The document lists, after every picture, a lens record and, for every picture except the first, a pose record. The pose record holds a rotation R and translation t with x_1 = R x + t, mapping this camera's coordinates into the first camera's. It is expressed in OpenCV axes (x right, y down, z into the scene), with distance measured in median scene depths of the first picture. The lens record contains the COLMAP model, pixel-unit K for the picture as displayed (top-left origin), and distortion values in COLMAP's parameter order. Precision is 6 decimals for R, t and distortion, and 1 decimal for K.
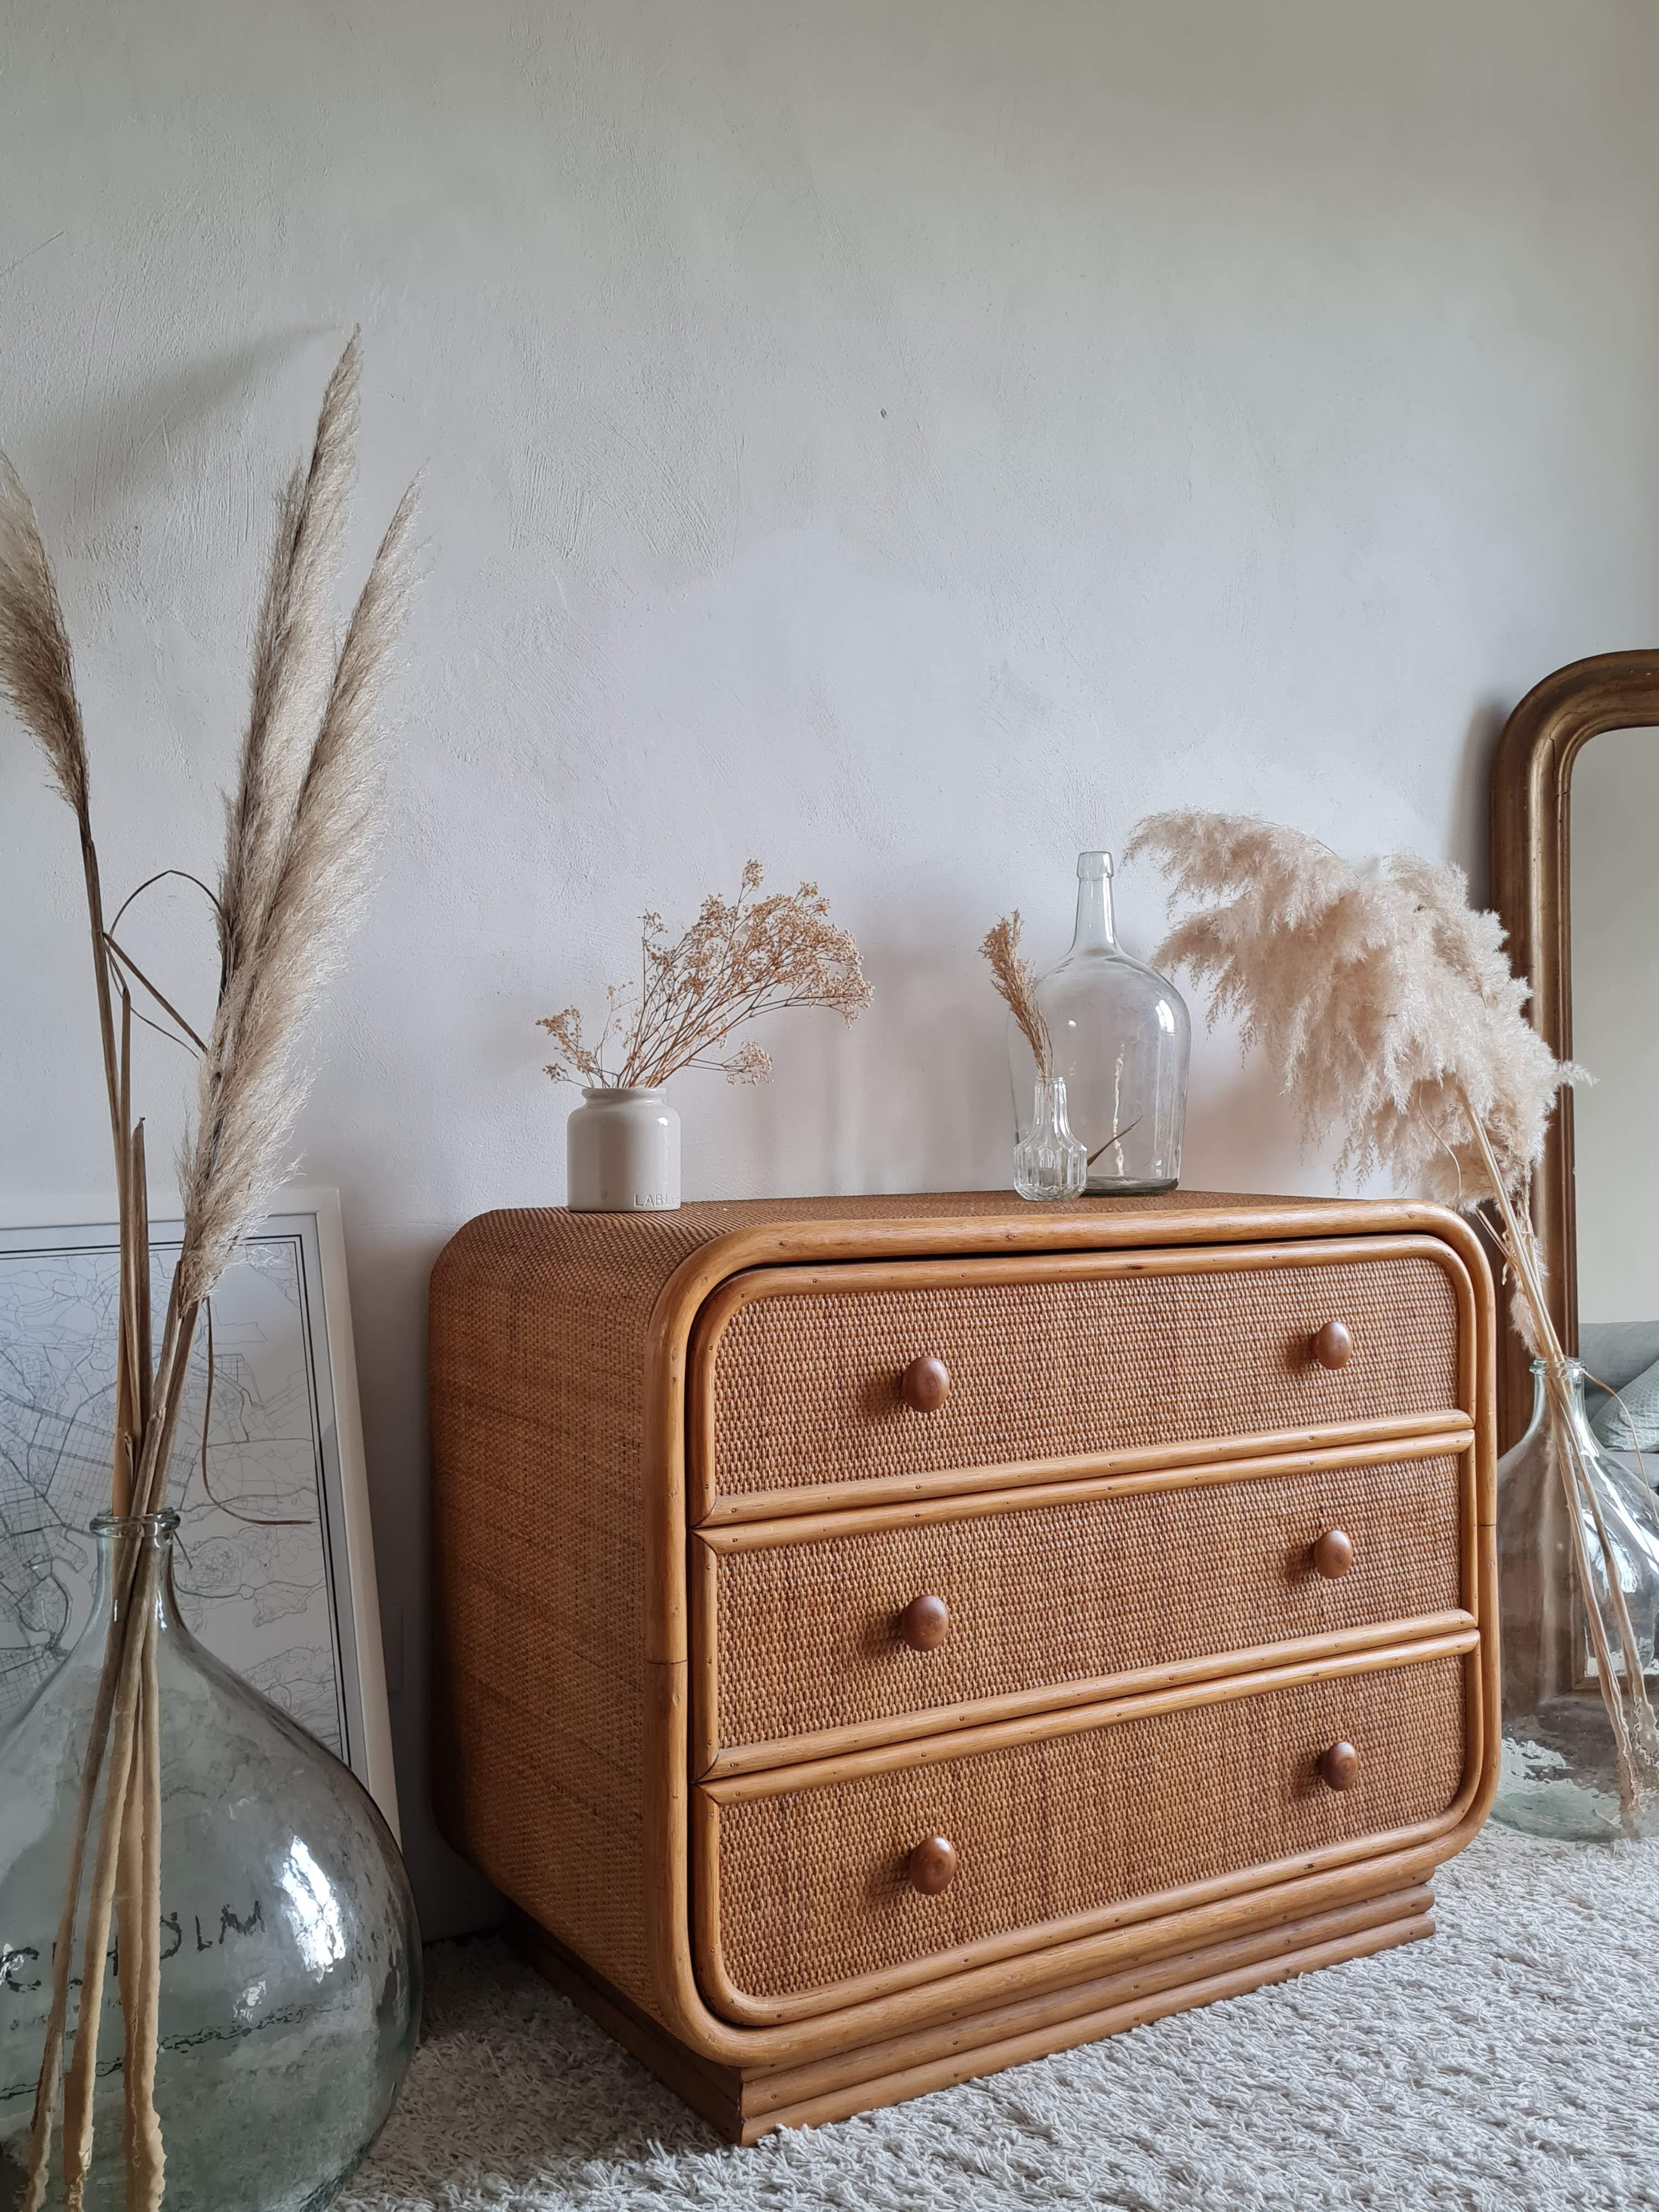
lens RADIAL K [[2052.8, 0, 843.2], [0, 2052.8, 1097.5], [0, 0, 1]] dist [0.050625, -0.054985]
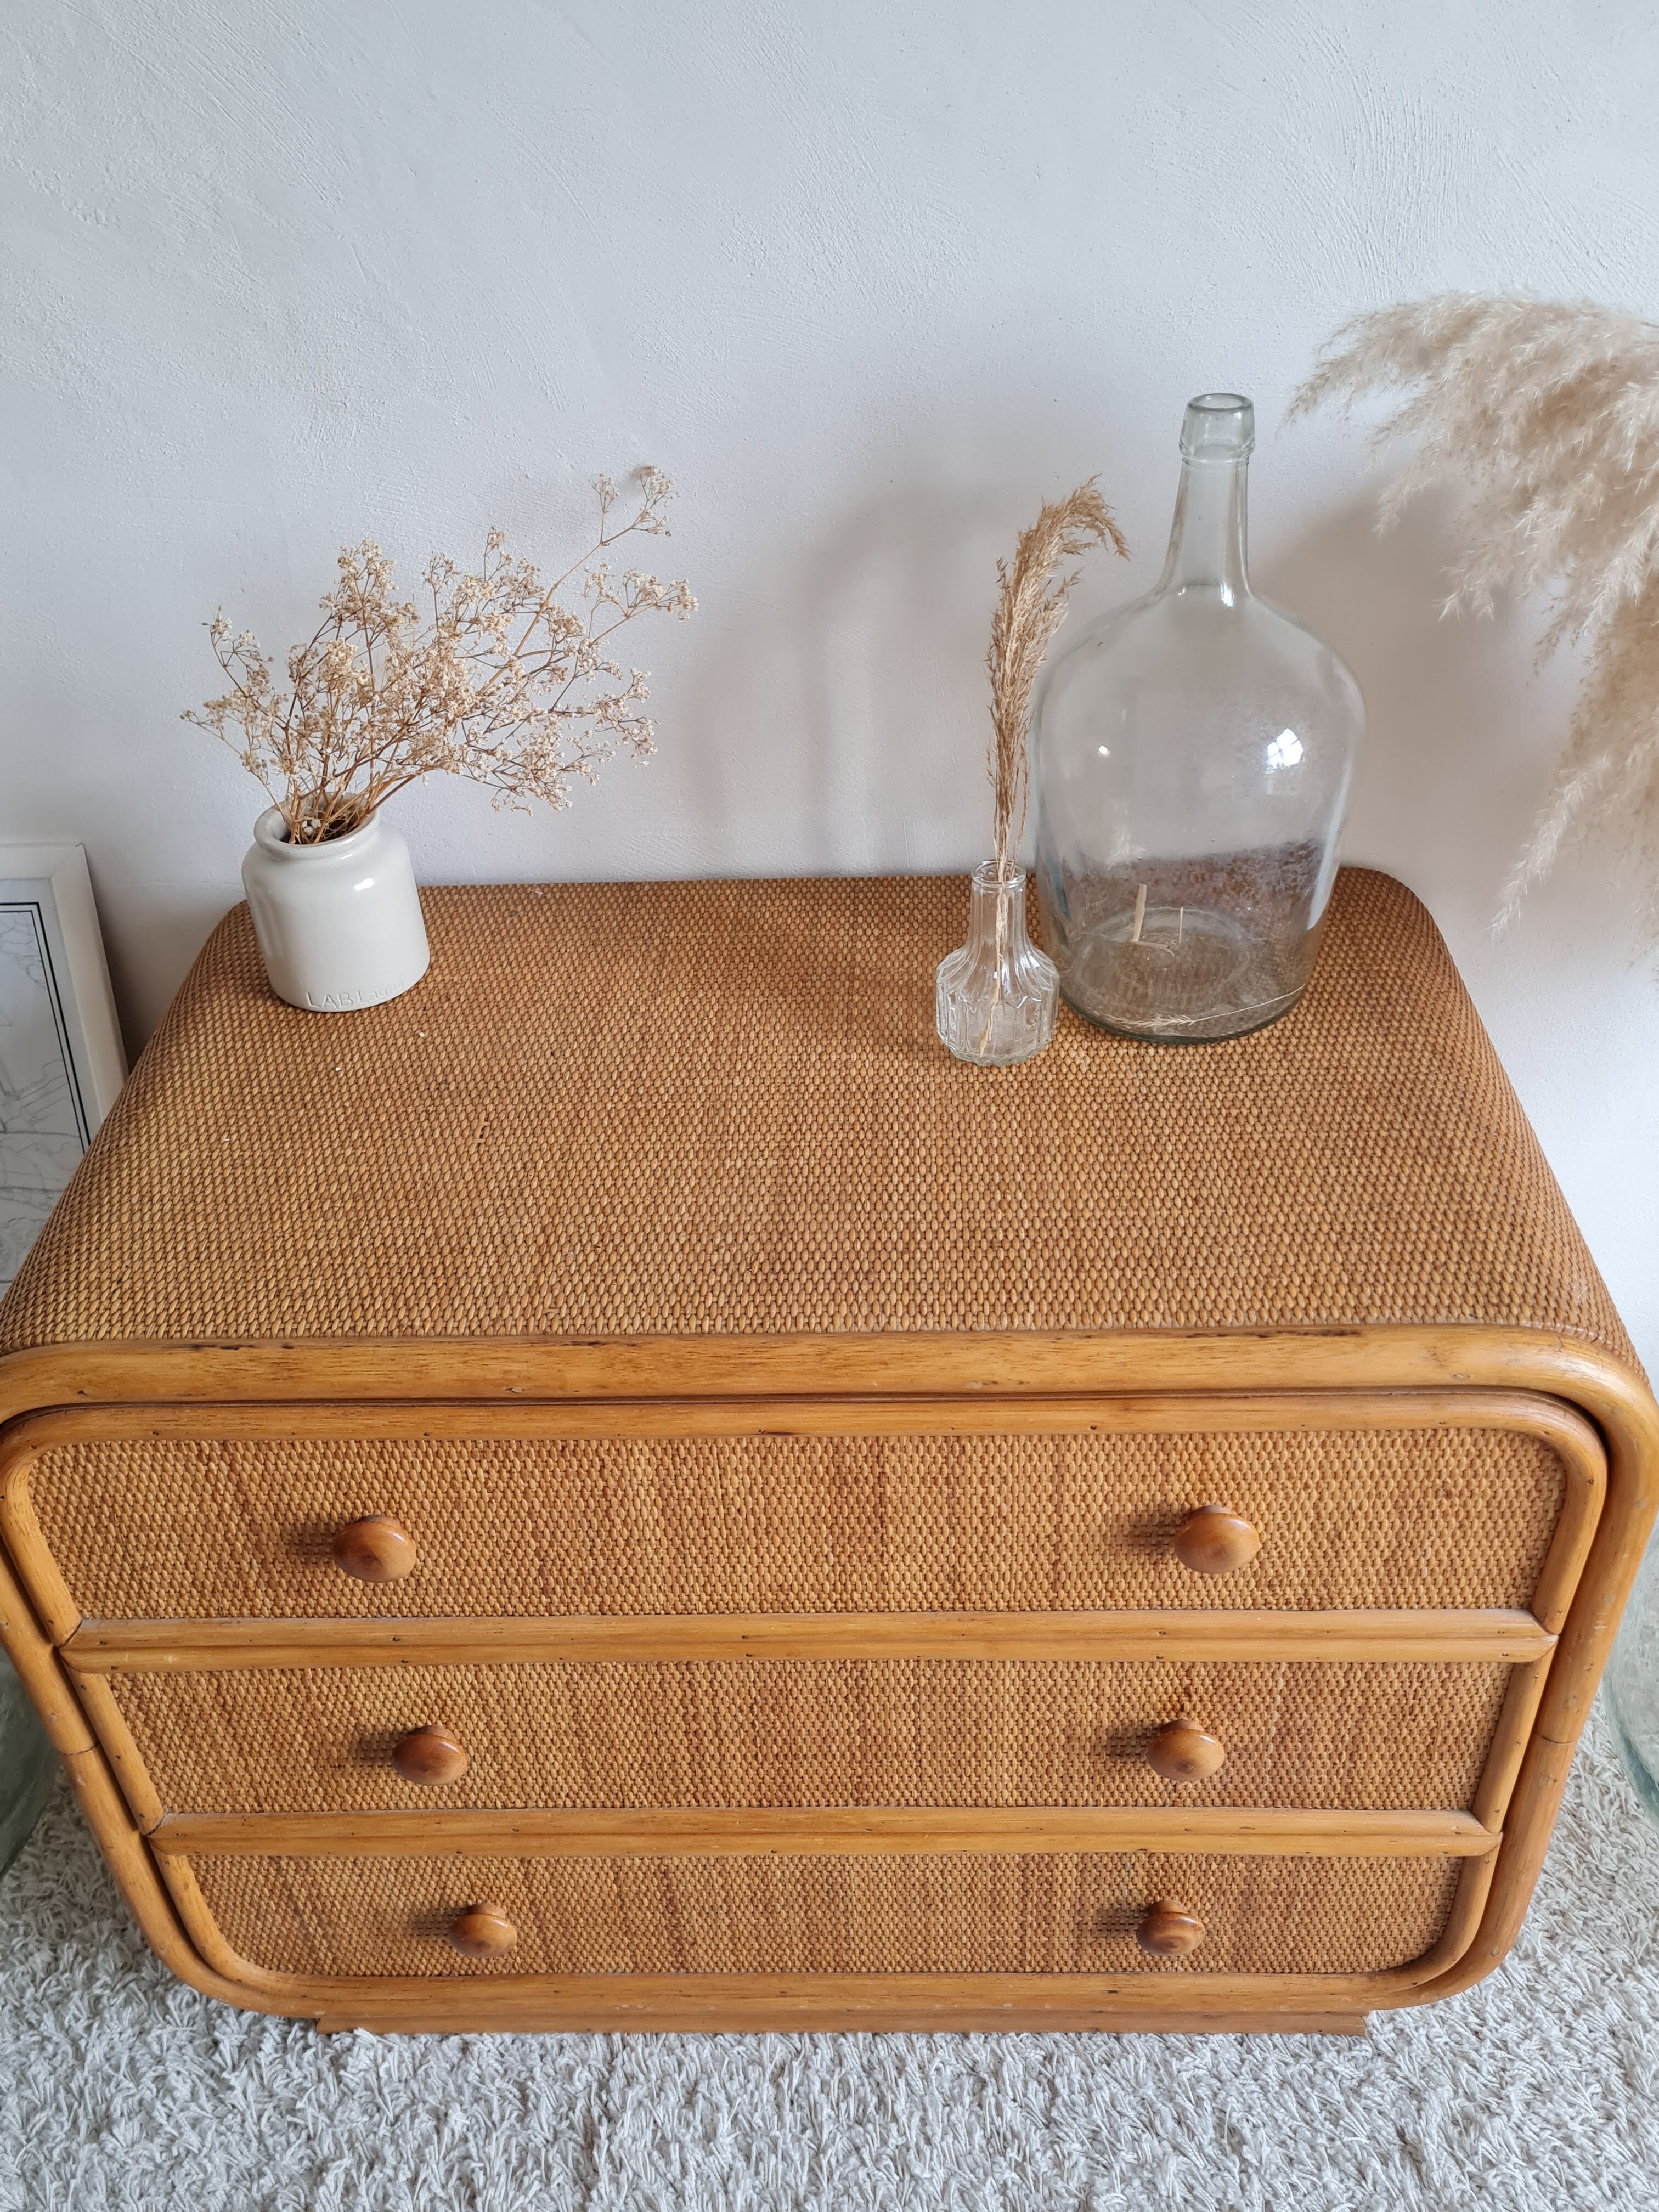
lens RADIAL K [[1846.4, 0, 847.2], [0, 1846.4, 1081.4], [0, 0, 1]] dist [0.048060, -0.044892]
pose [[0.837673, 0.305231, -0.452922, 0.356646], [0.031946, 0.800464, 0.598529, -0.307733], [0.545238, -0.515841, 0.660776, 0.680934]]
